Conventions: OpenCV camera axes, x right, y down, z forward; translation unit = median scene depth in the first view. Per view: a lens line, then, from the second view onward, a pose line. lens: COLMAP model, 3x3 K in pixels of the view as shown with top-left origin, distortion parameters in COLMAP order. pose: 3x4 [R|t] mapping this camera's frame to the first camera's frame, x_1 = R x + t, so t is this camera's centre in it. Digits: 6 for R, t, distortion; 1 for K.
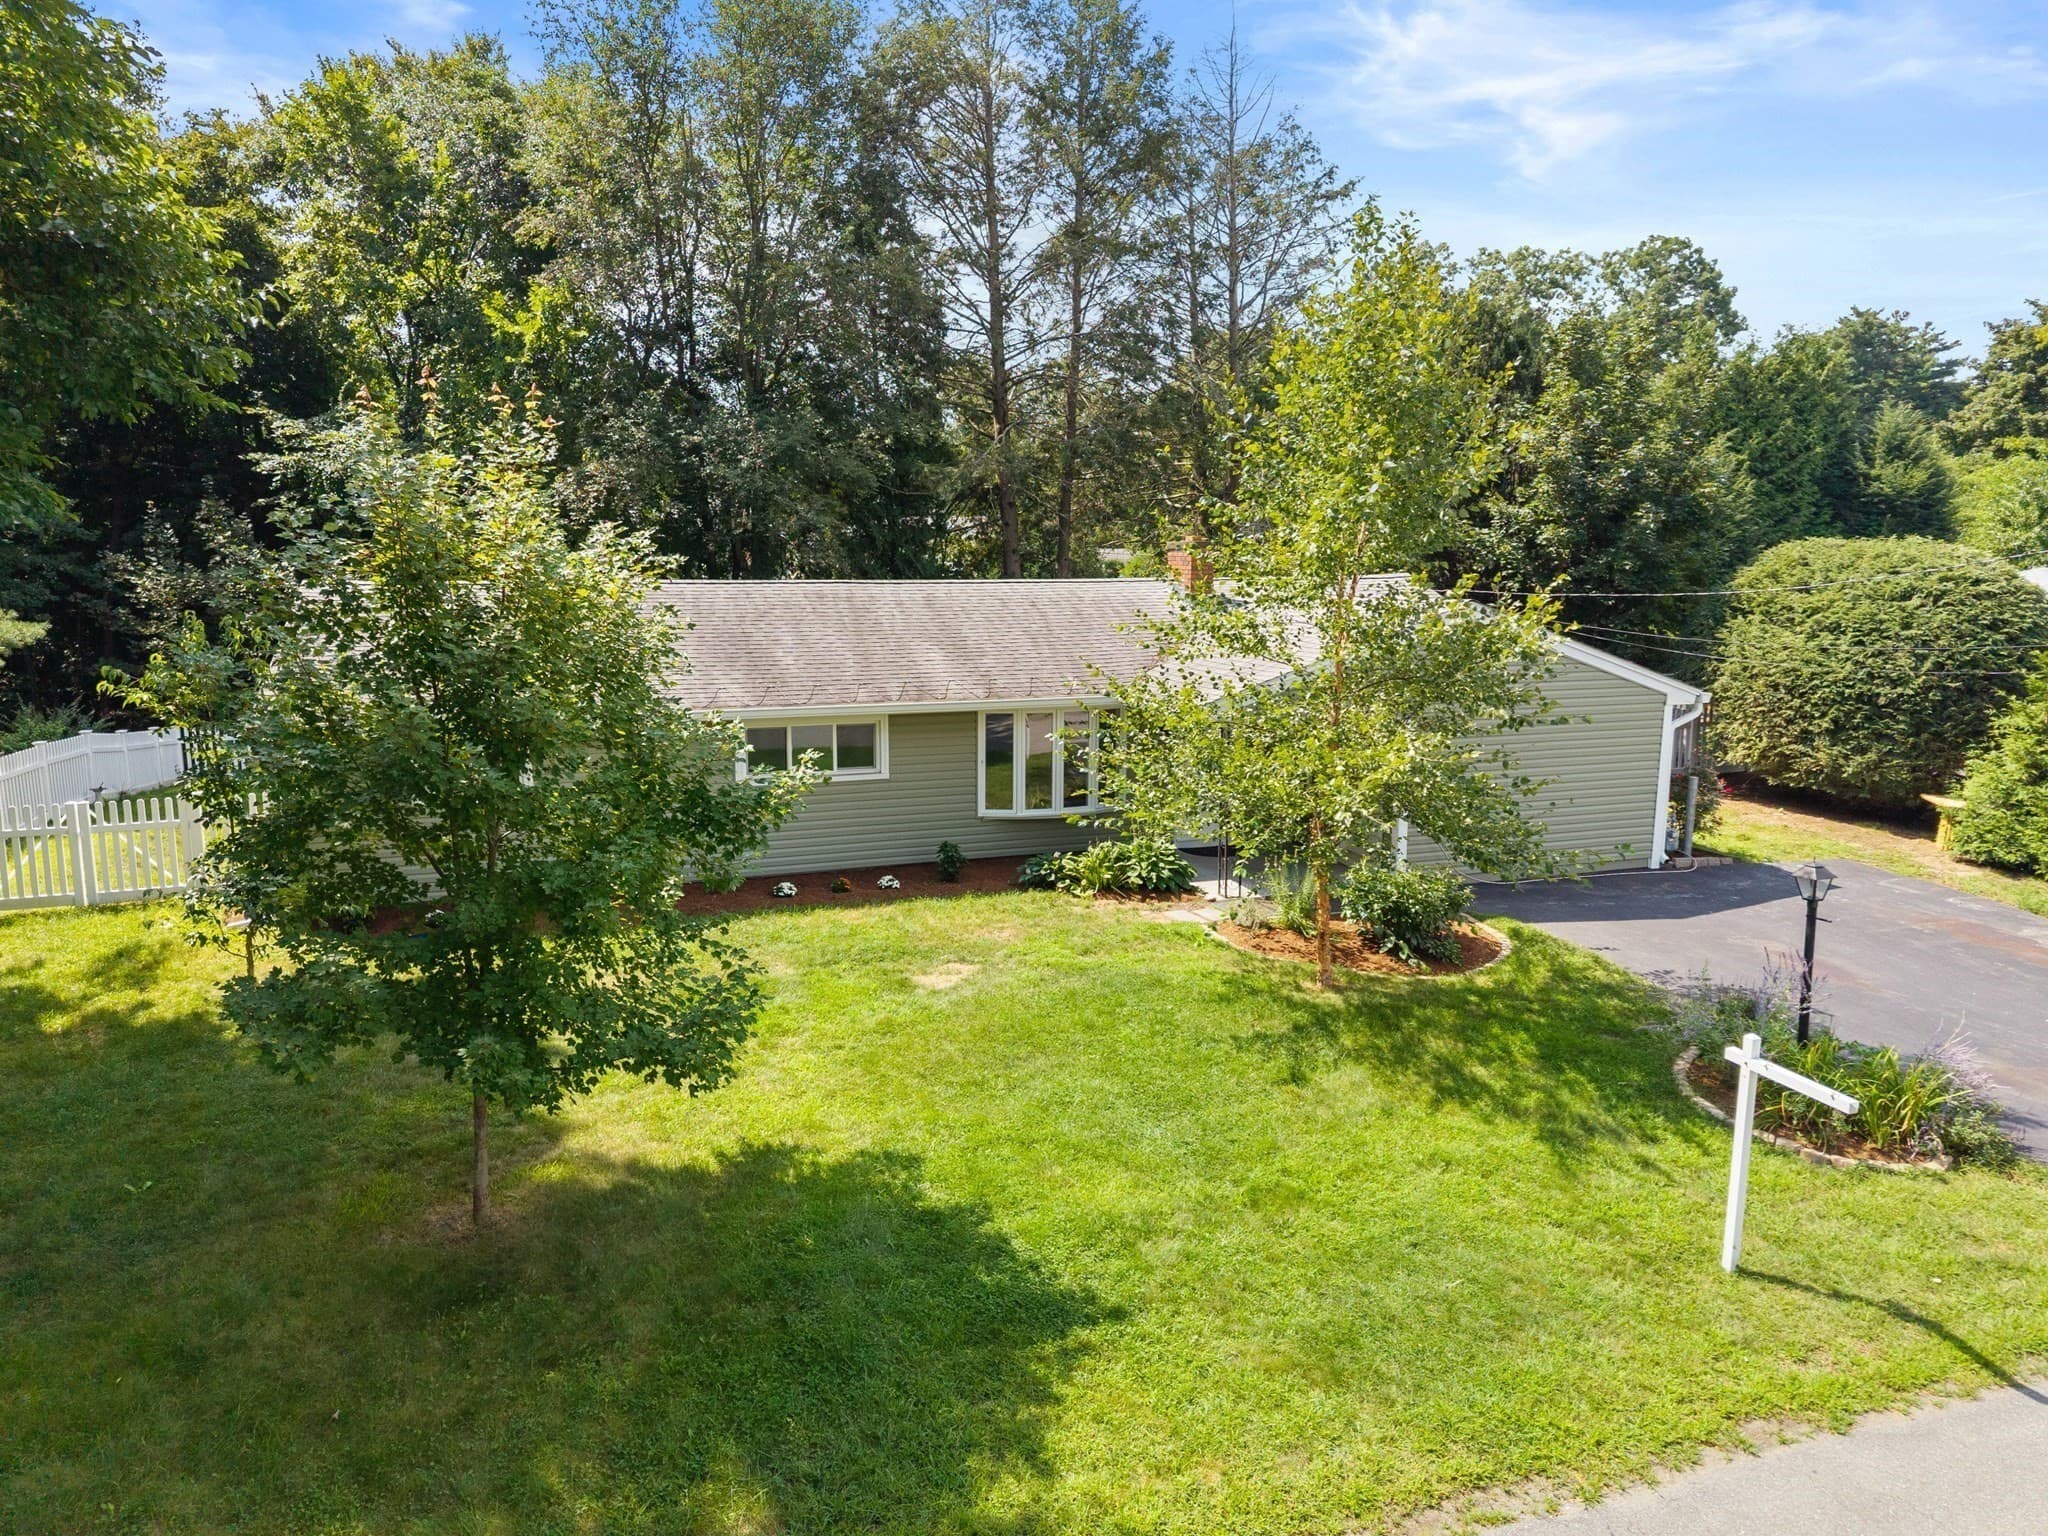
lens RADIAL K [[1407.2, 0, 1004.0], [0, 1407.2, 724.7], [0, 0, 1]] dist [0.018336, -0.016851]
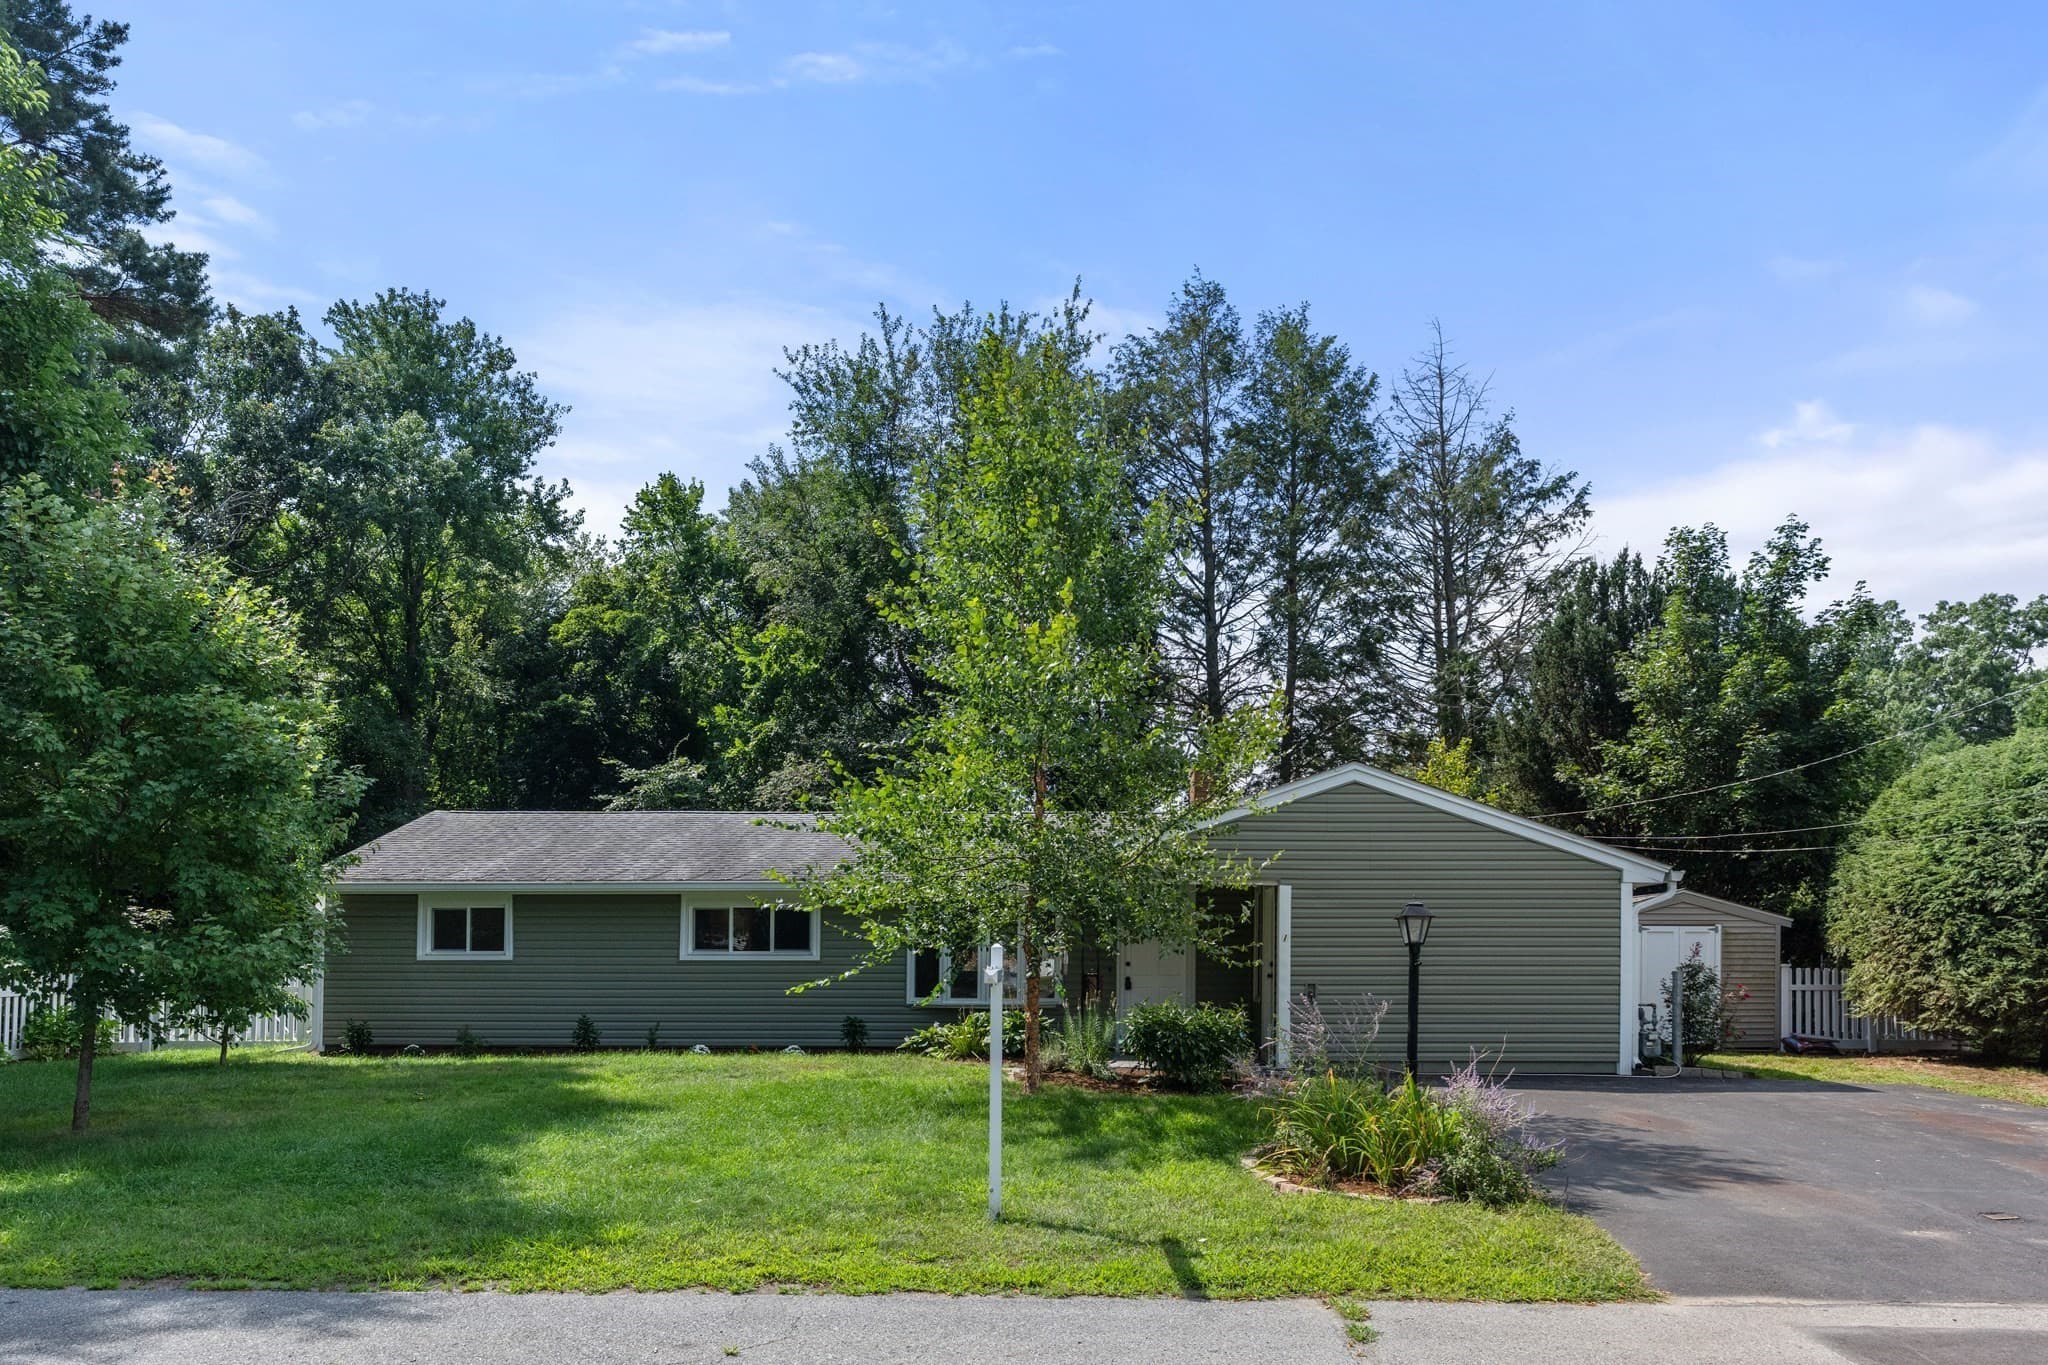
lens RADIAL K [[1364.5, 0, 1037.7], [0, 1364.5, 922.9], [0, 0, 1]] dist [-0.010083, 0.008676]
pose [[0.938938, -0.012716, -0.343851, 0.367596], [-0.045164, 0.986117, -0.159794, 0.143599], [0.341109, 0.165567, 0.925328, 0.078059]]
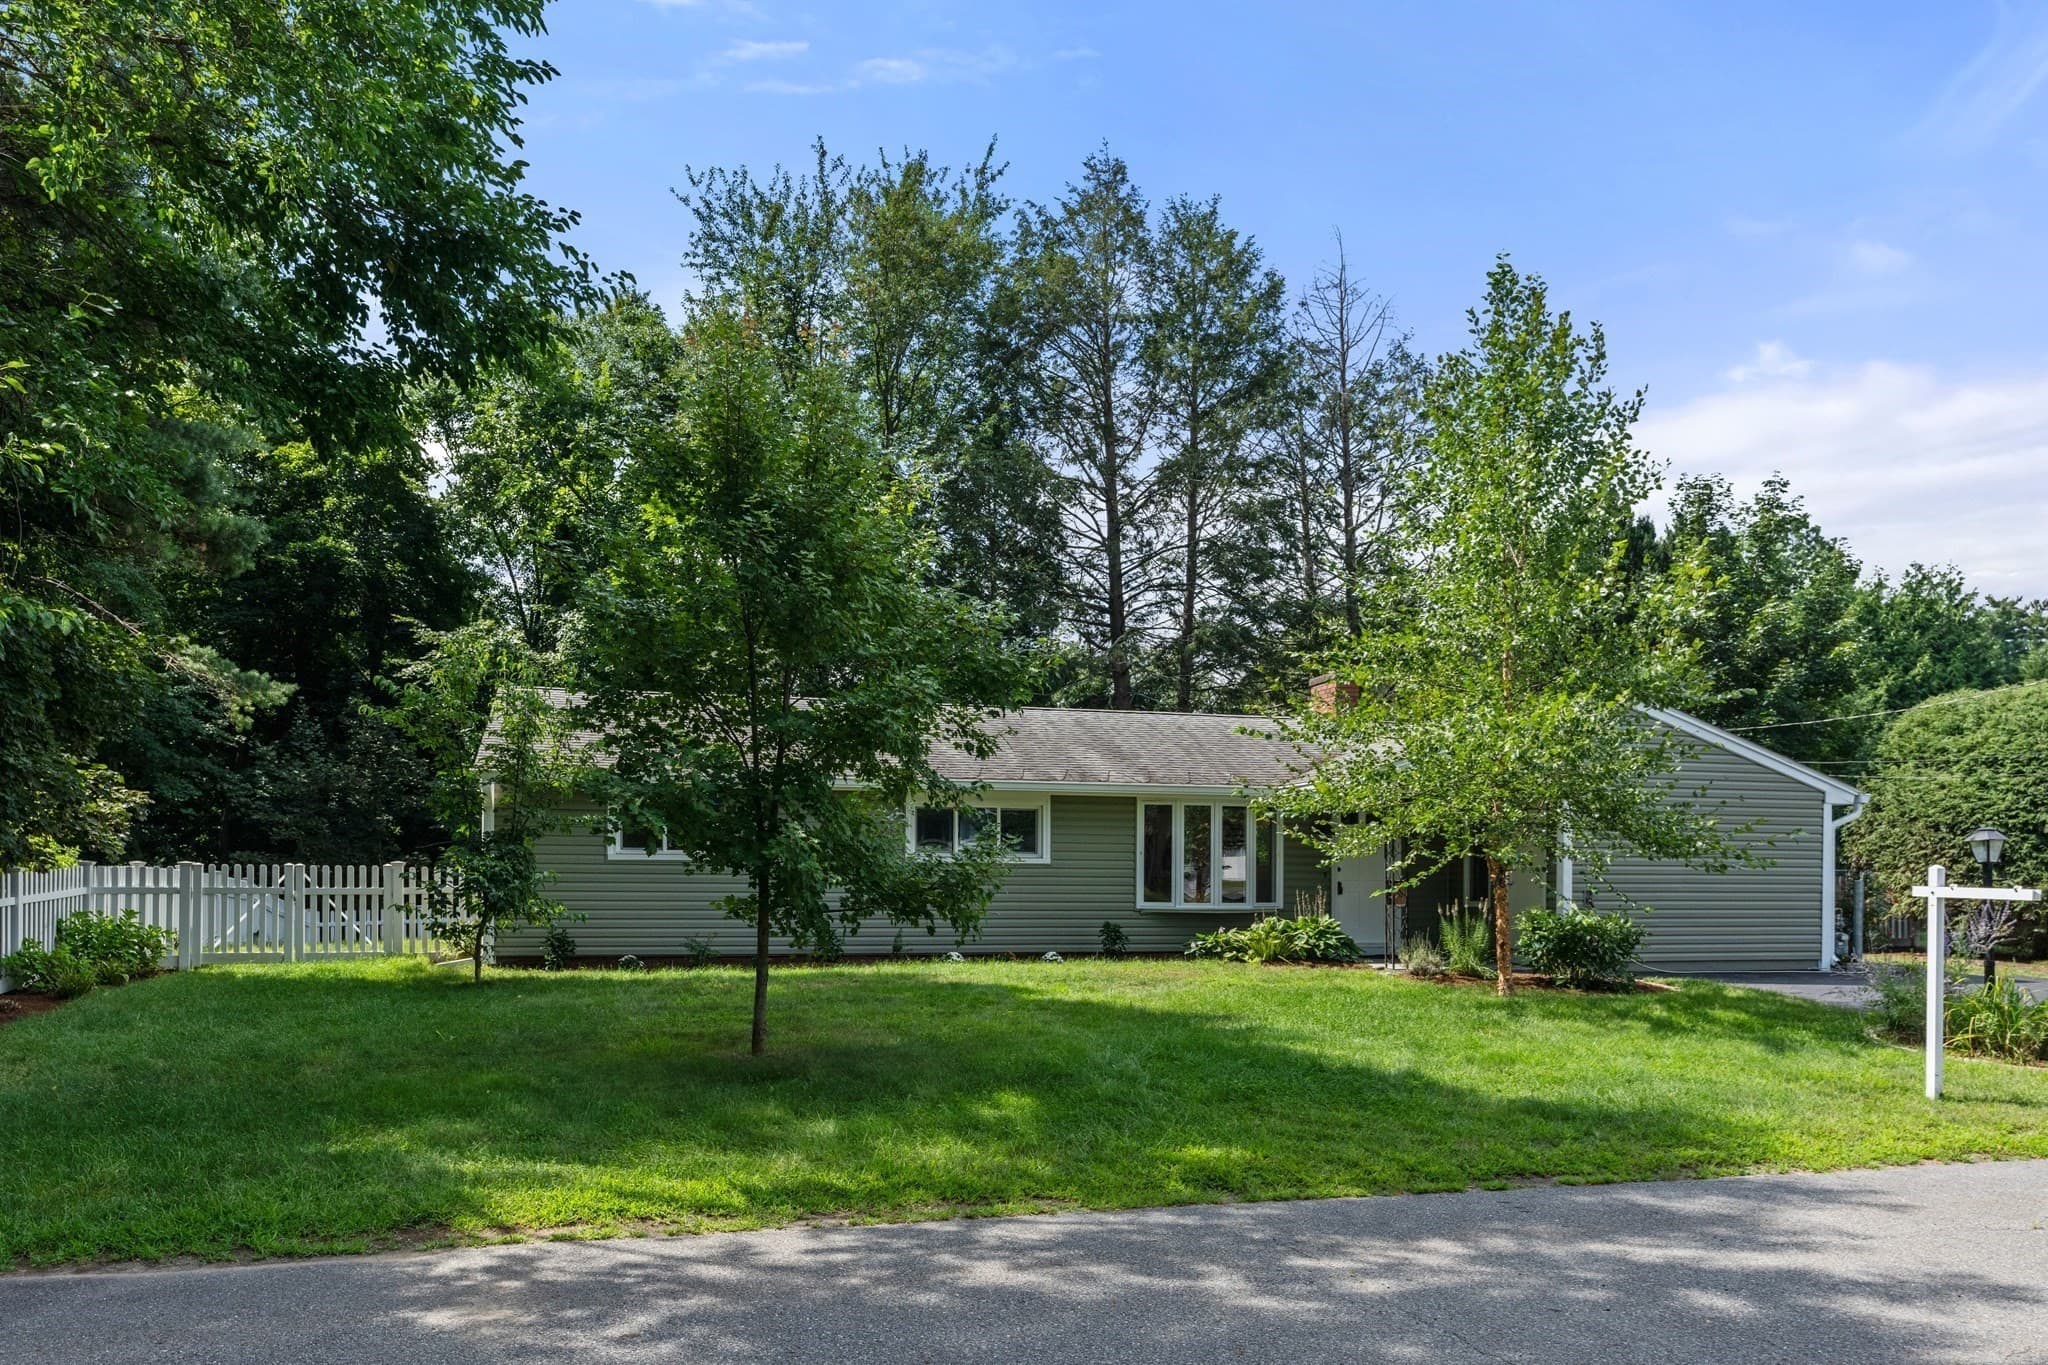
lens RADIAL K [[1528.8, 0, 987.0], [0, 1528.8, 814.6], [0, 0, 1]] dist [-0.004829, 0.008793]
pose [[0.998492, 0.004733, -0.054691, -0.058796], [-0.014024, 0.985211, -0.170773, 0.165373], [0.053074, 0.171283, 0.983791, -0.088145]]
